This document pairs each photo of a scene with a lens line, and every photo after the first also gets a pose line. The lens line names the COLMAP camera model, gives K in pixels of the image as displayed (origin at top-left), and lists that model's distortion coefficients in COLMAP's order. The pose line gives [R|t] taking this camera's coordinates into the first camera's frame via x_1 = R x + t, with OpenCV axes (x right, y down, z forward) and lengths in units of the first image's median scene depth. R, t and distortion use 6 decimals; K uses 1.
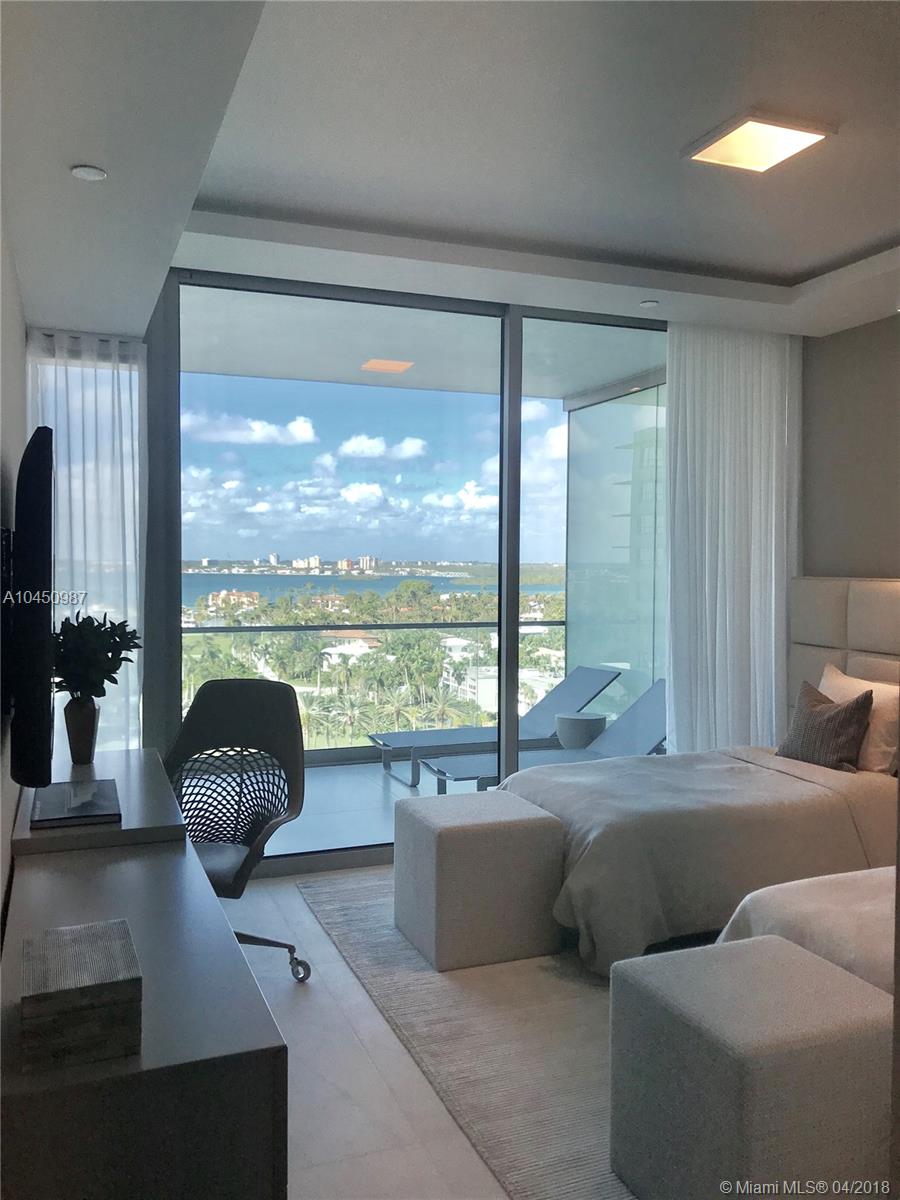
lens RADIAL K [[977.9, 0, 450.0], [0, 977.9, 600.0], [0, 0, 1]] dist [0.010326, 0.001941]
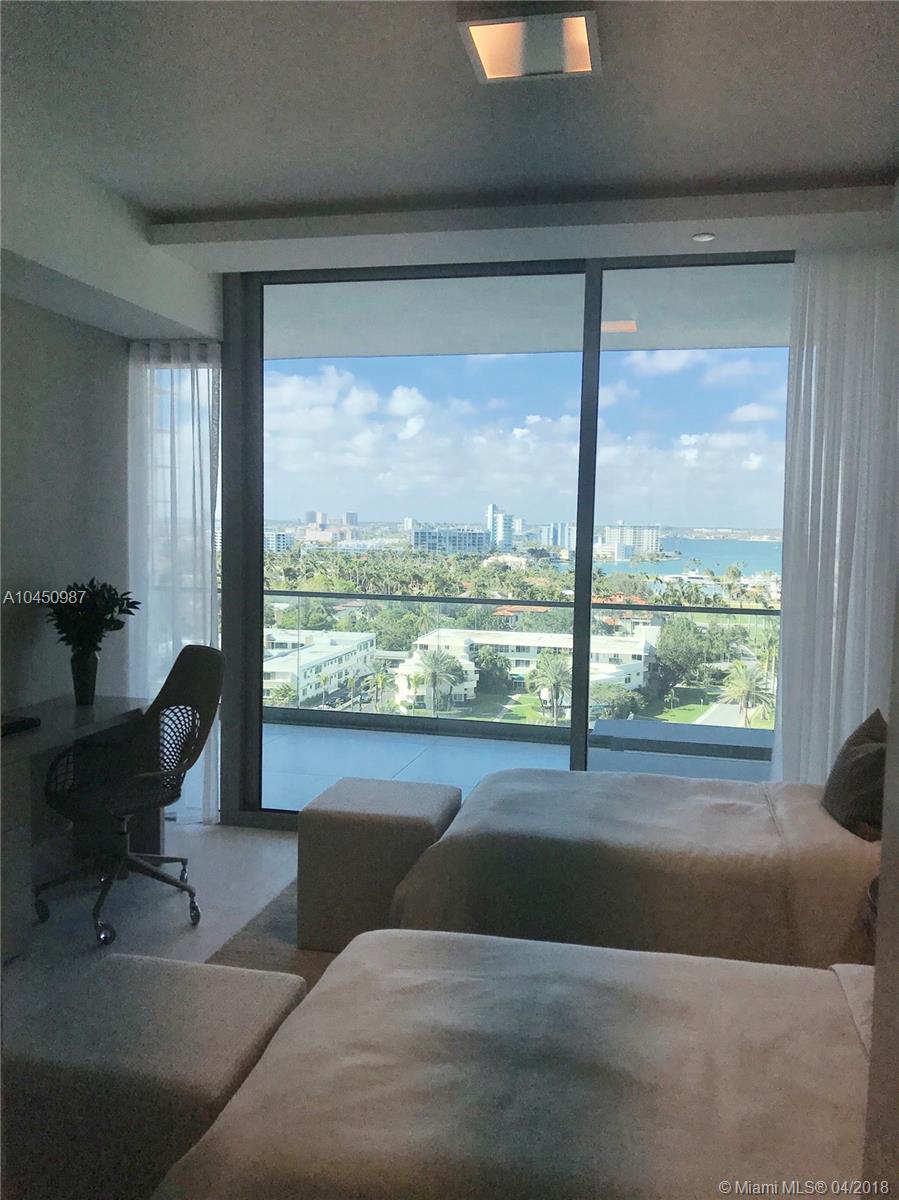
lens RADIAL K [[980.5, 0, 449.5], [0, 980.5, 600.0], [0, 0, 1]] dist [-0.013785, -0.004647]
pose [[0.815772, 0.054396, -0.575811, 0.580226], [-0.044390, 0.998519, 0.031439, -0.007021], [0.576668, -0.000087, 0.816978, 0.207451]]
